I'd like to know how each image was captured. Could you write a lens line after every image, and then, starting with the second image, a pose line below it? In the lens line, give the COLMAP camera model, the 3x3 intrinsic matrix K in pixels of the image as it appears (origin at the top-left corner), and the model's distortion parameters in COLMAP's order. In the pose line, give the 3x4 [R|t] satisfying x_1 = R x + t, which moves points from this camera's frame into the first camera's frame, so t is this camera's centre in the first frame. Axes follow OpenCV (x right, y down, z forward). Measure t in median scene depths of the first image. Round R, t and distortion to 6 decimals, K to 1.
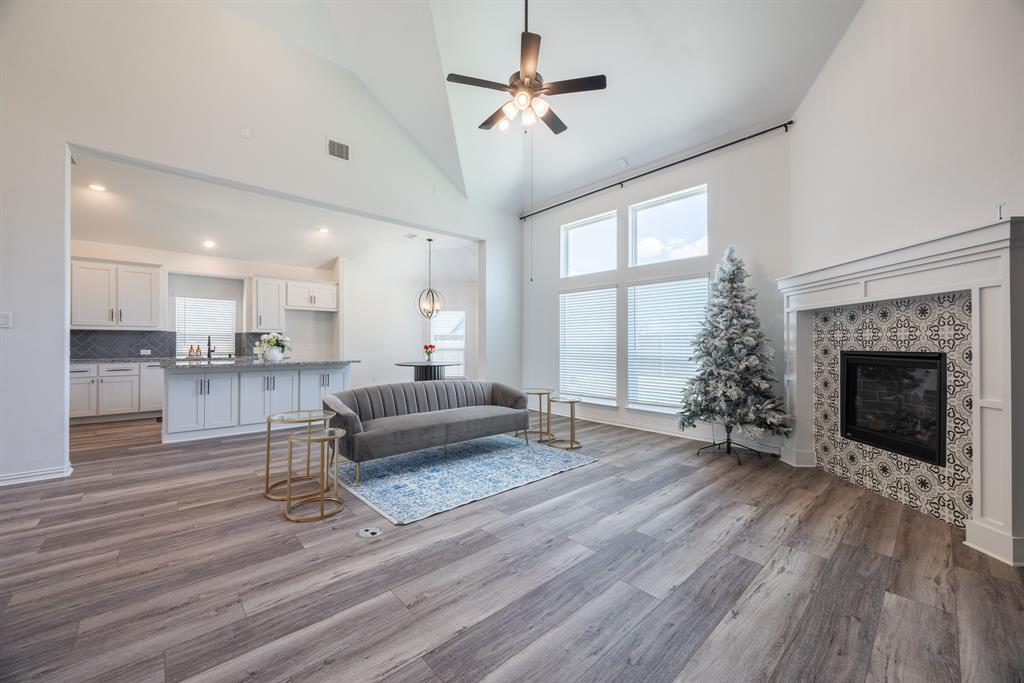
lens RADIAL K [[392.5, 0, 505.2], [0, 392.5, 343.6], [0, 0, 1]] dist [-0.000830, -0.000311]
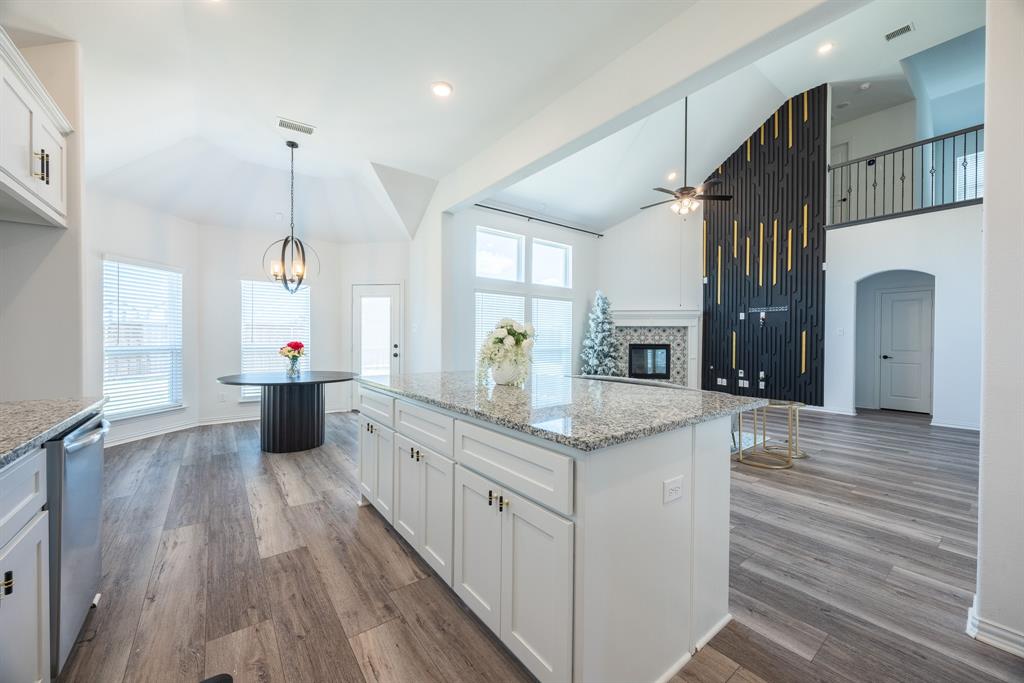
lens RADIAL K [[392.5, 0, 511.7], [0, 392.5, 344.3], [0, 0, 1]] dist [-0.000830, -0.000311]
pose [[0.068727, -0.015782, 0.997511, -1.733472], [-0.009983, 0.999814, 0.016507, -0.012750], [-0.997586, -0.011092, 0.068557, 1.636612]]
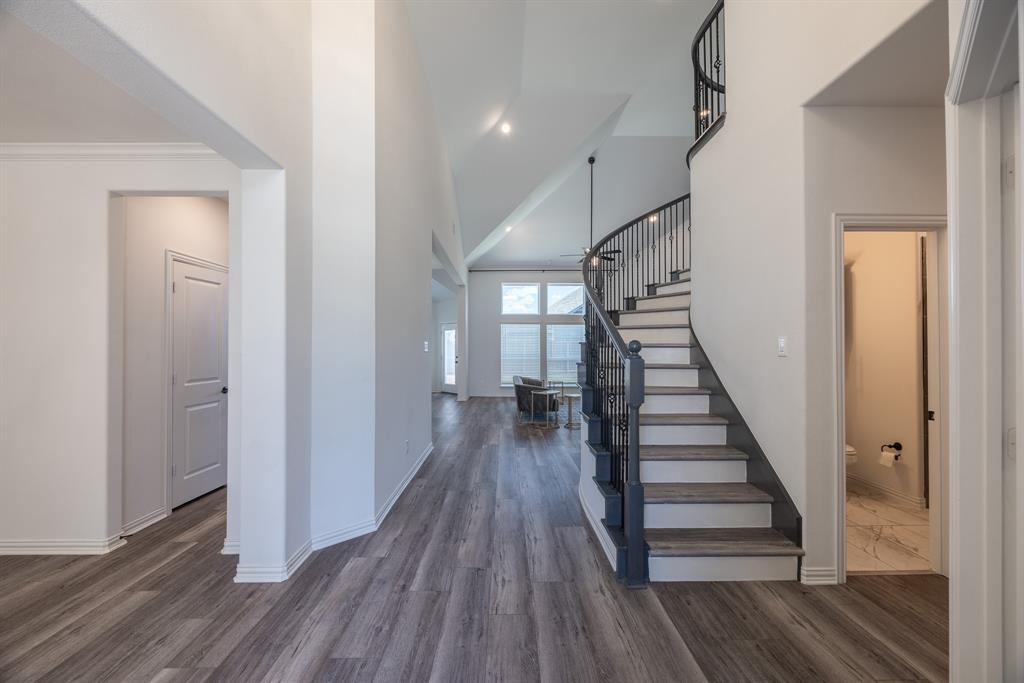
lens RADIAL K [[392.5, 0, 508.7], [0, 392.5, 348.2], [0, 0, 1]] dist [-0.000830, -0.000311]
pose [[0.652753, 0.003088, 0.757564, -2.138458], [-0.001133, 0.999995, -0.003101, -0.036720], [-0.757570, 0.001166, 0.652753, -0.200419]]
